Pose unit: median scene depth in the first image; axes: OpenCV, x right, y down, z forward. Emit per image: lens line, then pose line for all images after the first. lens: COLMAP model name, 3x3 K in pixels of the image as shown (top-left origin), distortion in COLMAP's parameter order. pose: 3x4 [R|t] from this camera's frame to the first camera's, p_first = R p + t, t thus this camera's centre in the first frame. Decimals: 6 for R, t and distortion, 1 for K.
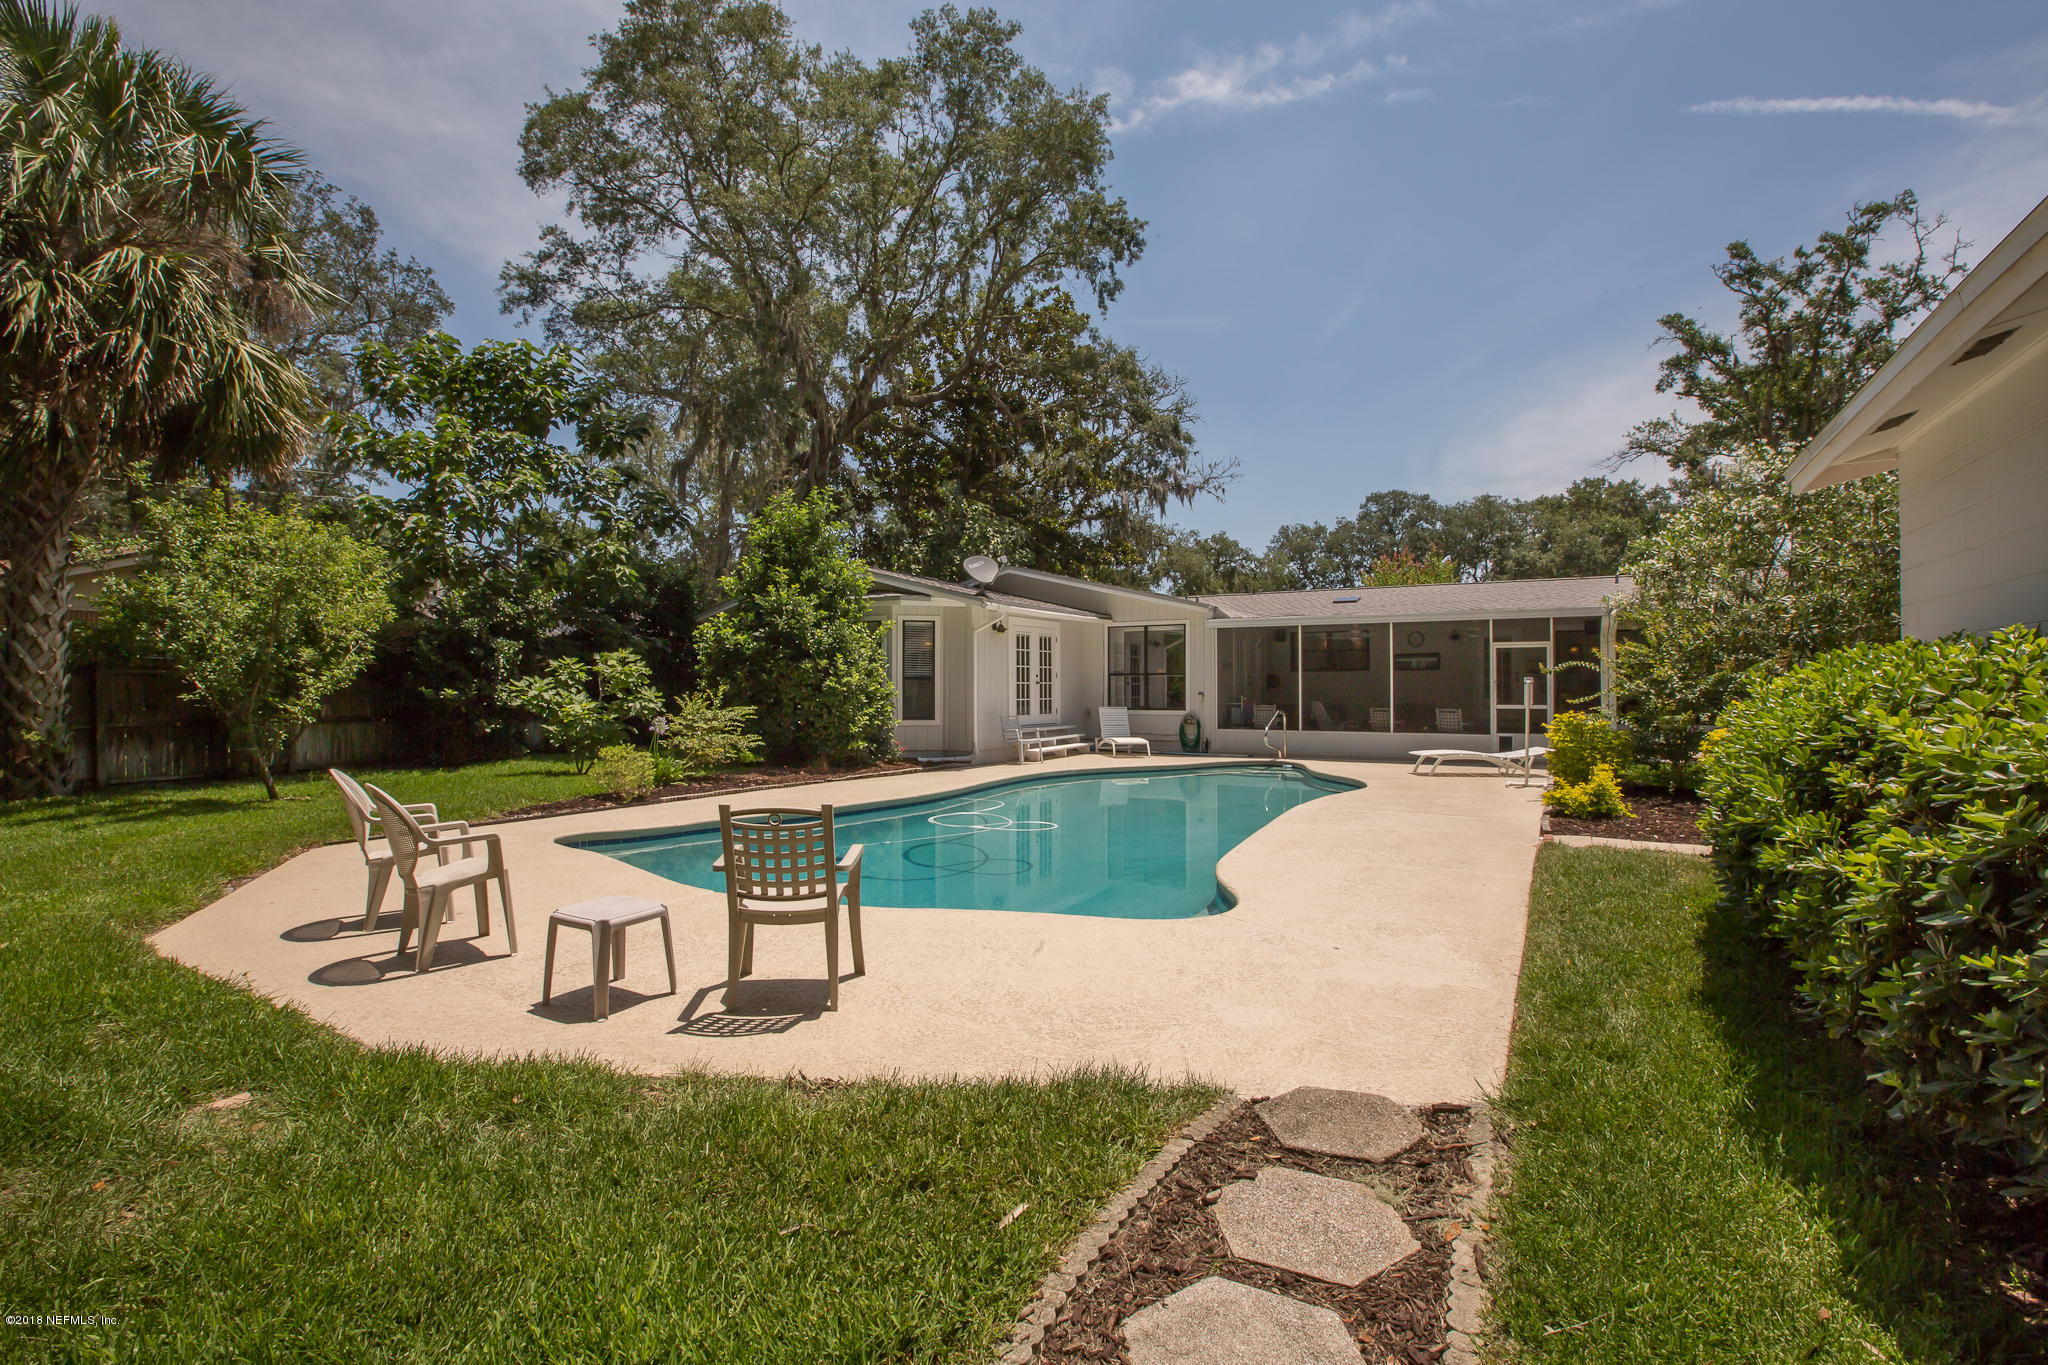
lens RADIAL K [[922.5, 0, 1034.0], [0, 922.5, 686.4], [0, 0, 1]] dist [-0.015102, 0.001392]
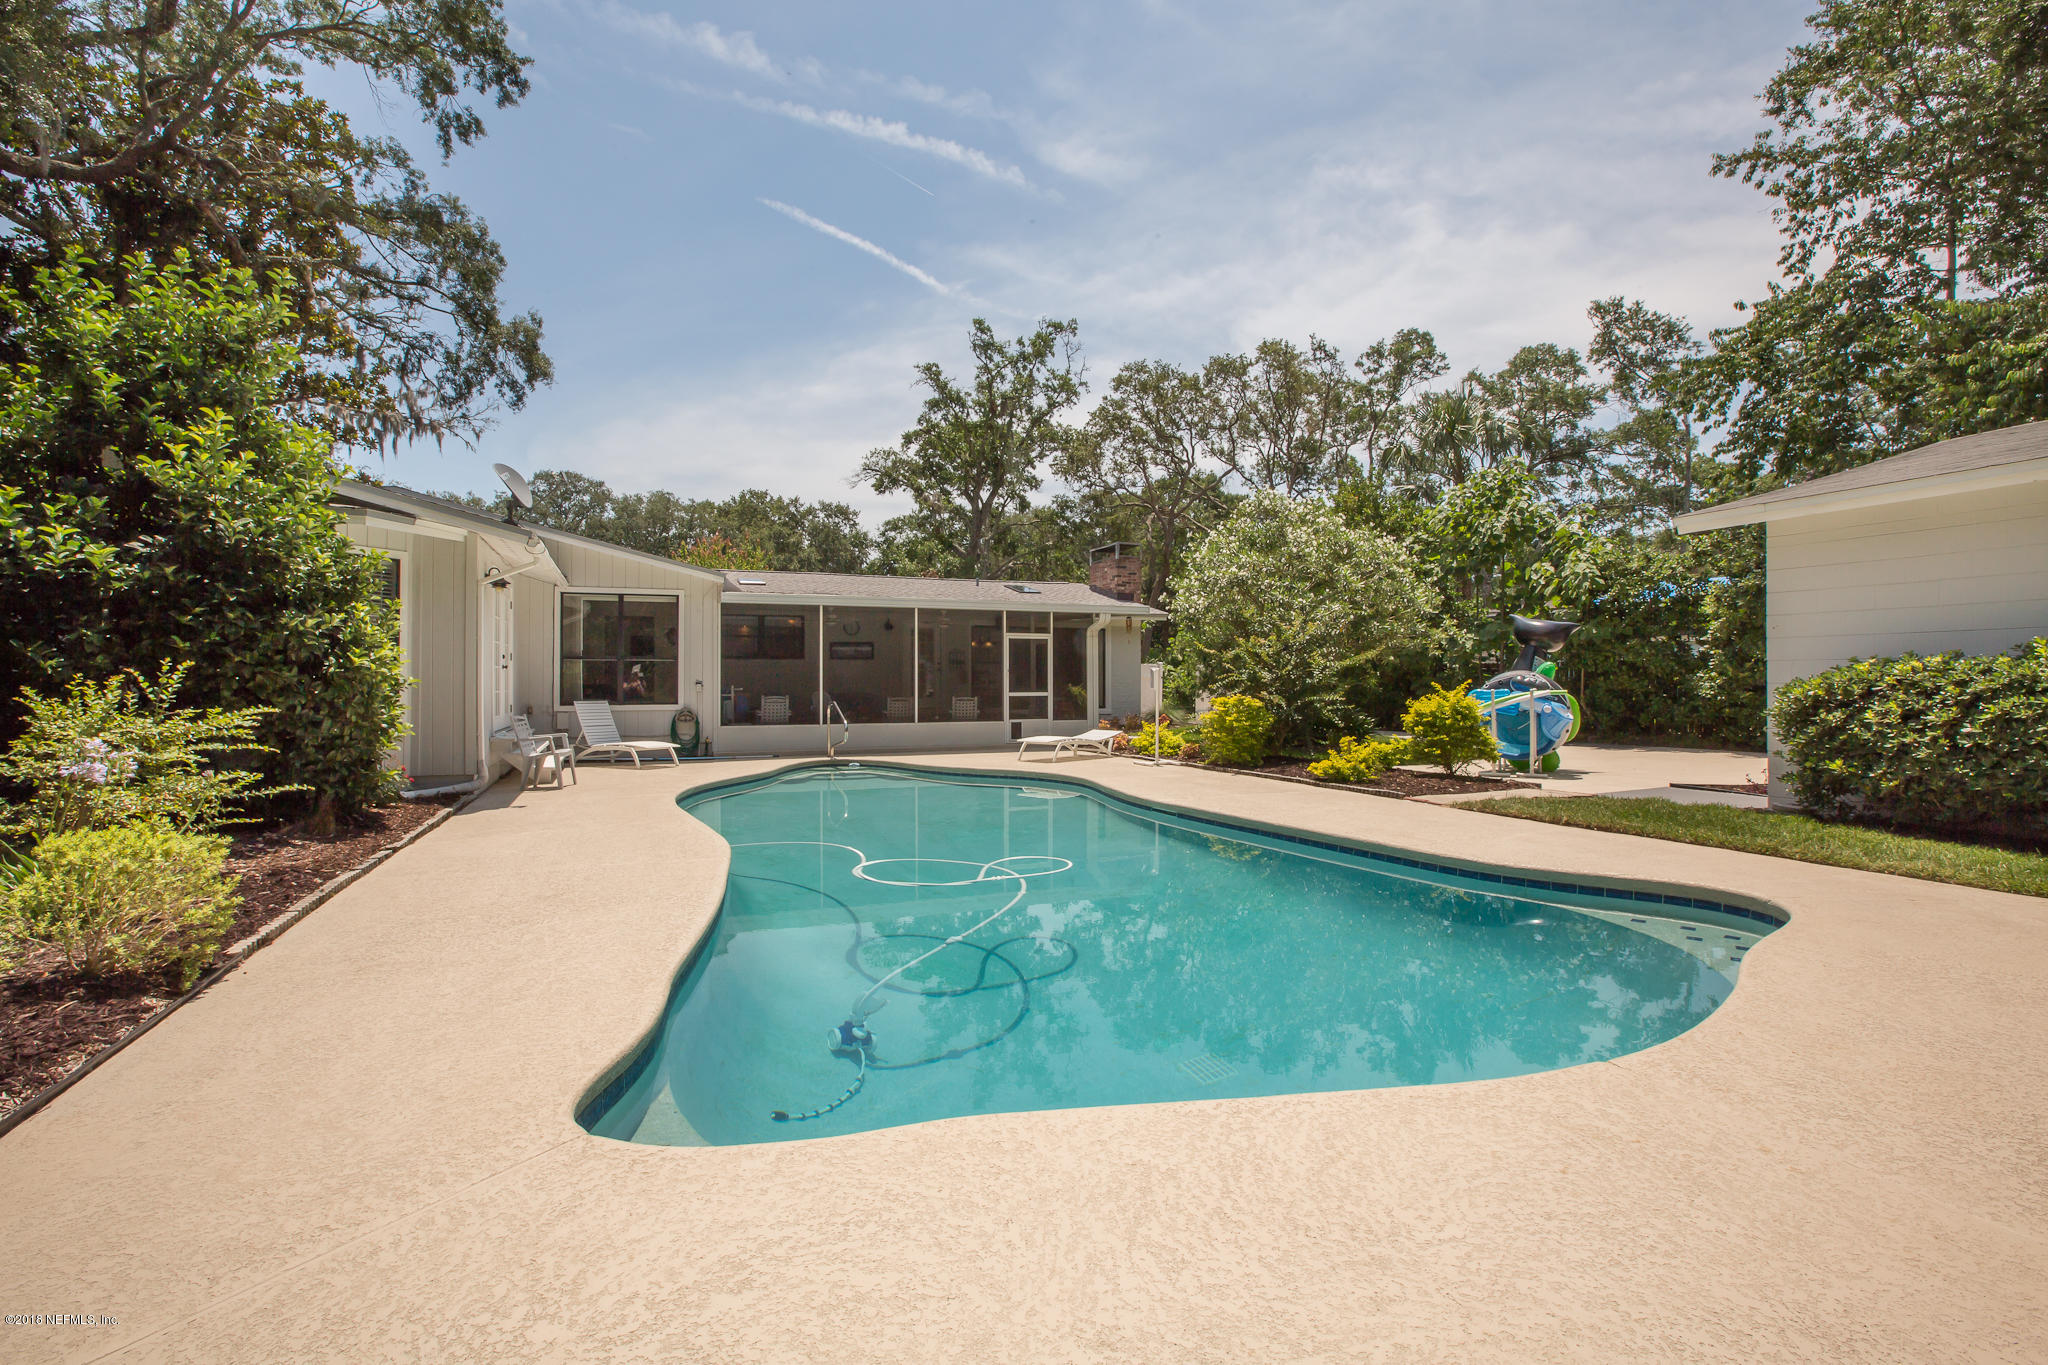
lens RADIAL K [[922.5, 0, 1027.3], [0, 922.5, 676.1], [0, 0, 1]] dist [-0.015102, 0.001392]
pose [[0.634185, 0.004658, 0.773167, -0.156632], [-0.001574, 0.999988, -0.004733, 0.003338], [-0.773180, 0.001785, 0.634184, 0.166665]]
